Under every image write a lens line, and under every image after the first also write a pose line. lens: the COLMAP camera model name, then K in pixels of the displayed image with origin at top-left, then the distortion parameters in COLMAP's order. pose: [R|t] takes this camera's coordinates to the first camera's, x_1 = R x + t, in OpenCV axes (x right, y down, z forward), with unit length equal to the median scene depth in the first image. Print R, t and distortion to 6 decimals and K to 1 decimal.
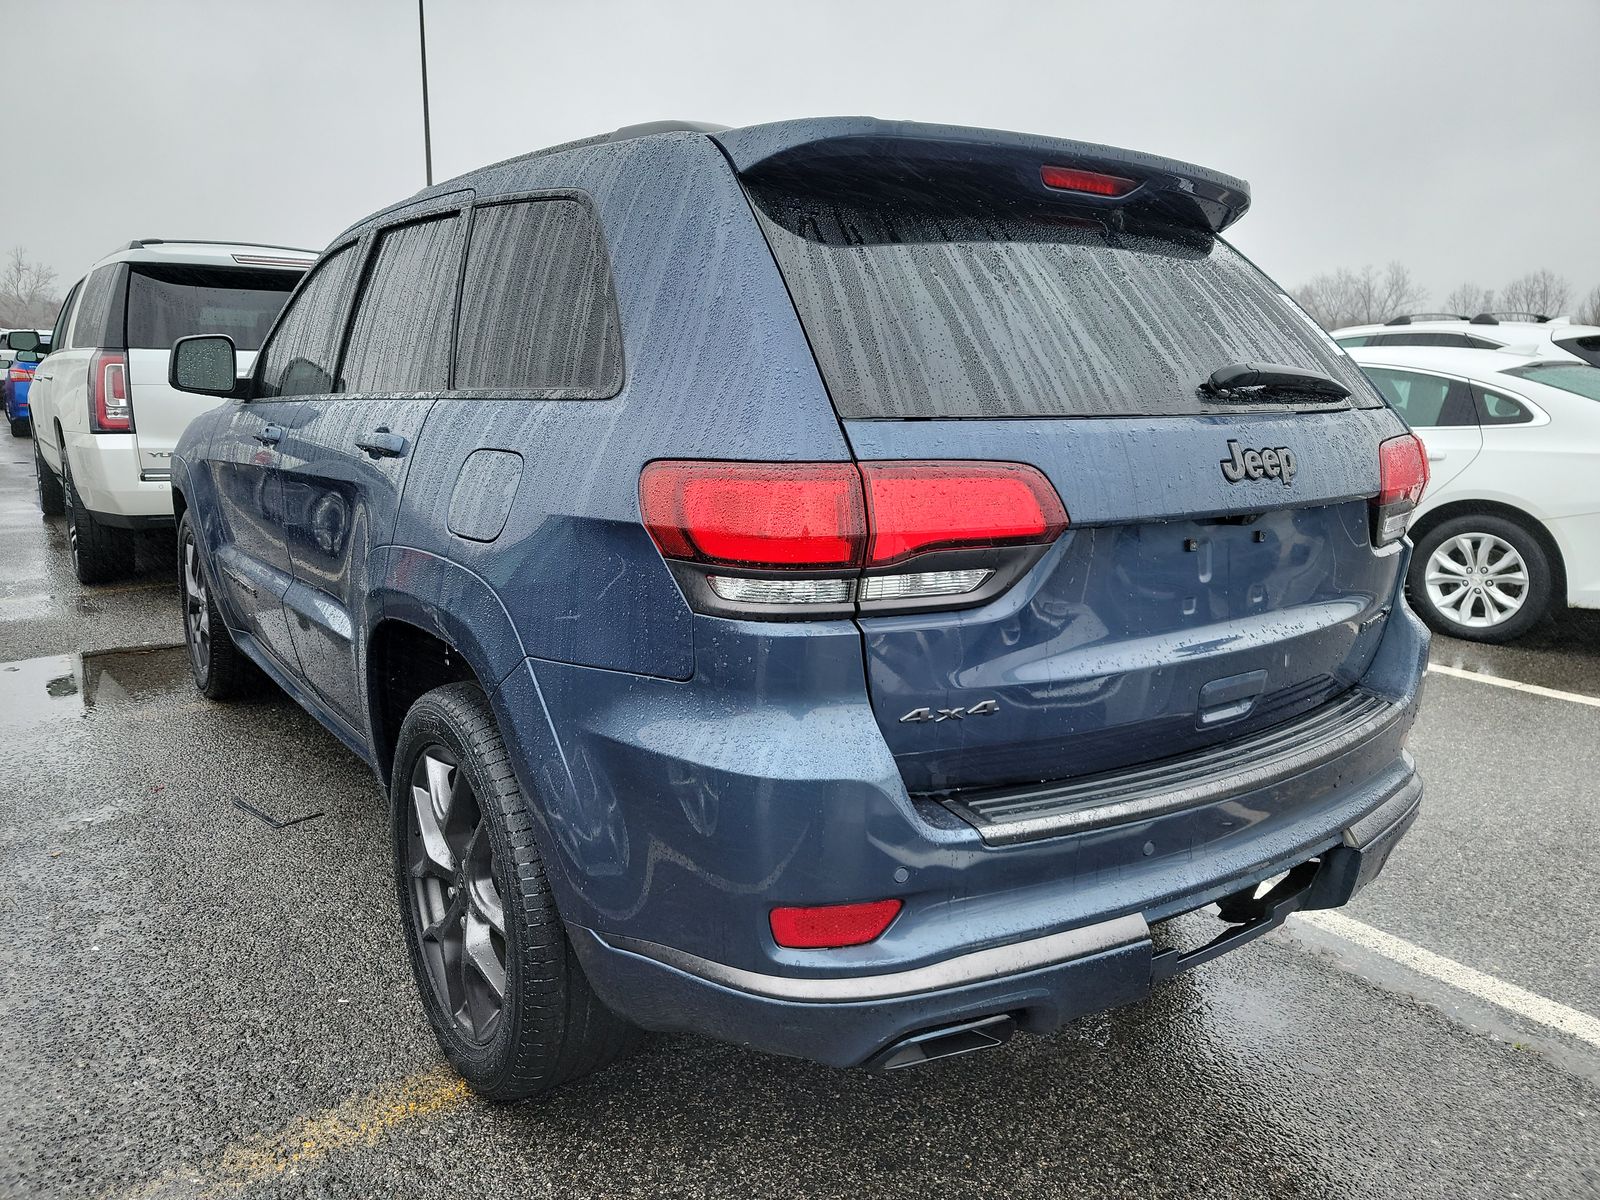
lens RADIAL K [[1219.5, 0, 802.1], [0, 1219.5, 597.7], [0, 0, 1]] dist [0.097440, -0.111247]
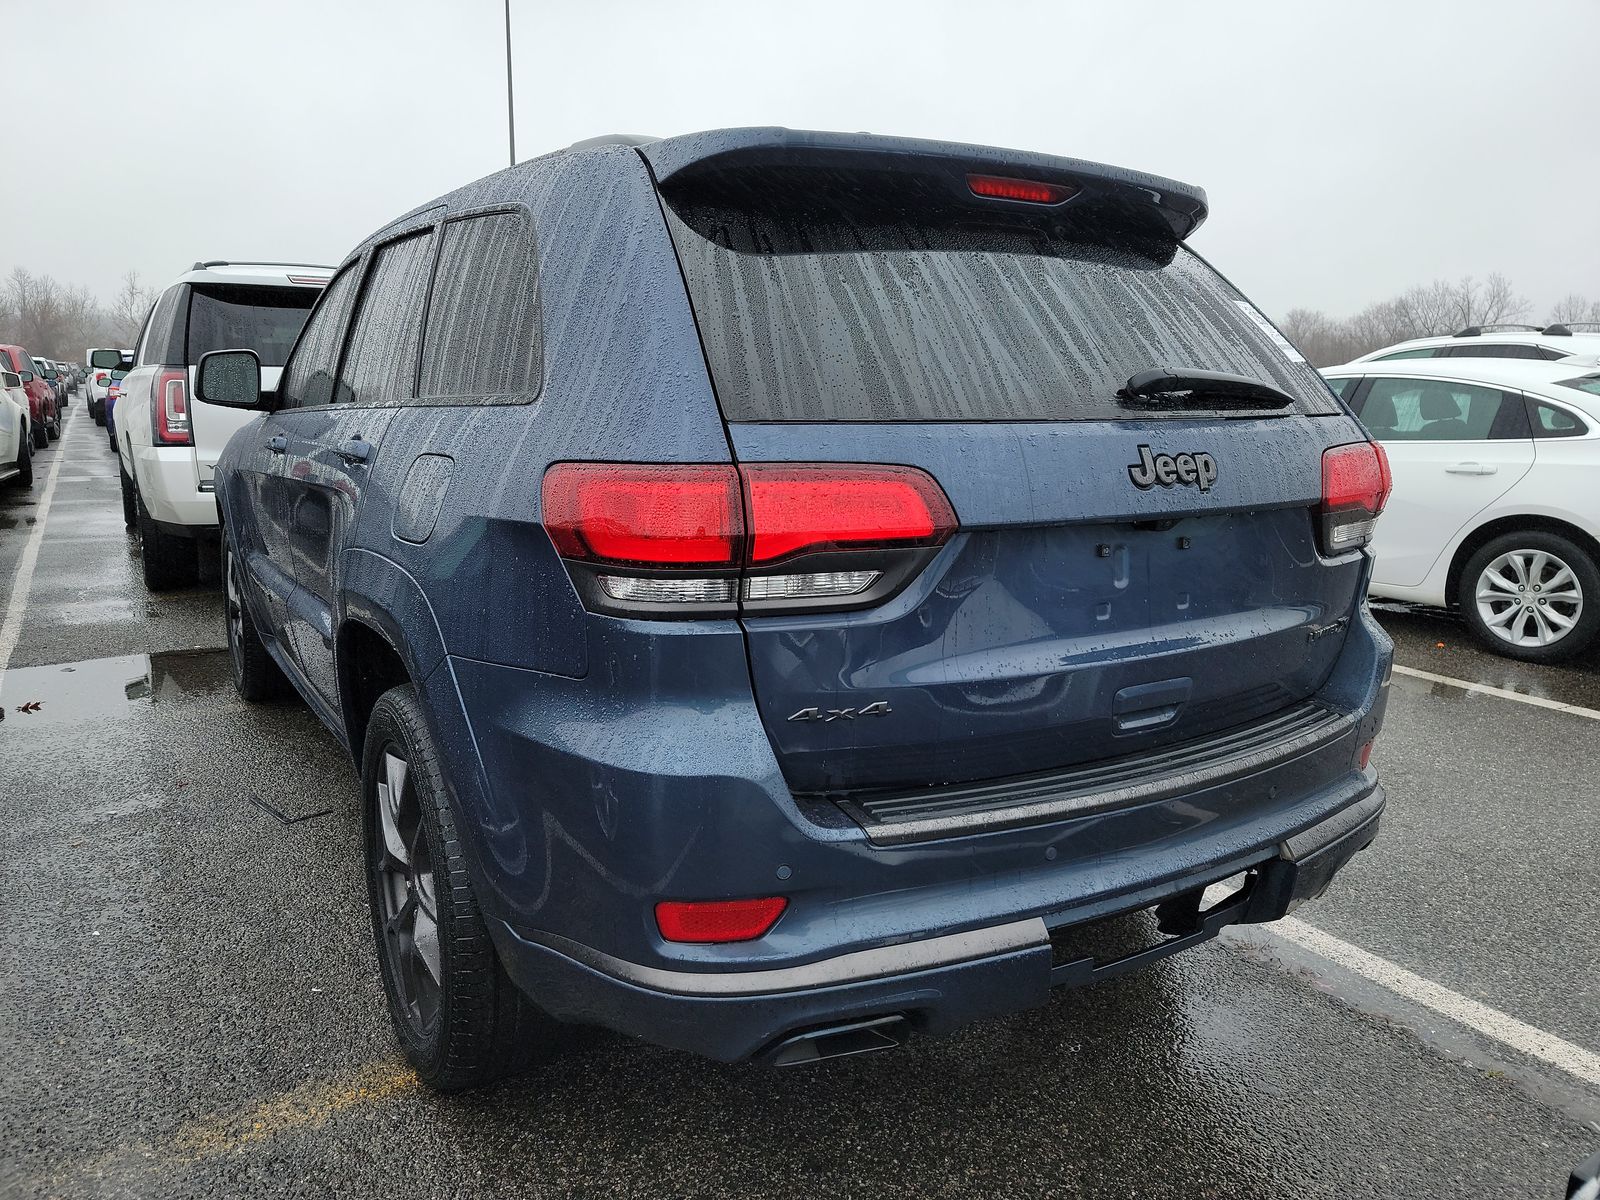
lens RADIAL K [[1215.7, 0, 800.0], [0, 1215.7, 600.0], [0, 0, 1]] dist [0.098255, -0.109756]
pose [[0.997644, 0.008969, -0.068020, 0.117758], [-0.009727, 0.999894, -0.010824, 0.009083], [0.067915, 0.011460, 0.997625, -0.005421]]
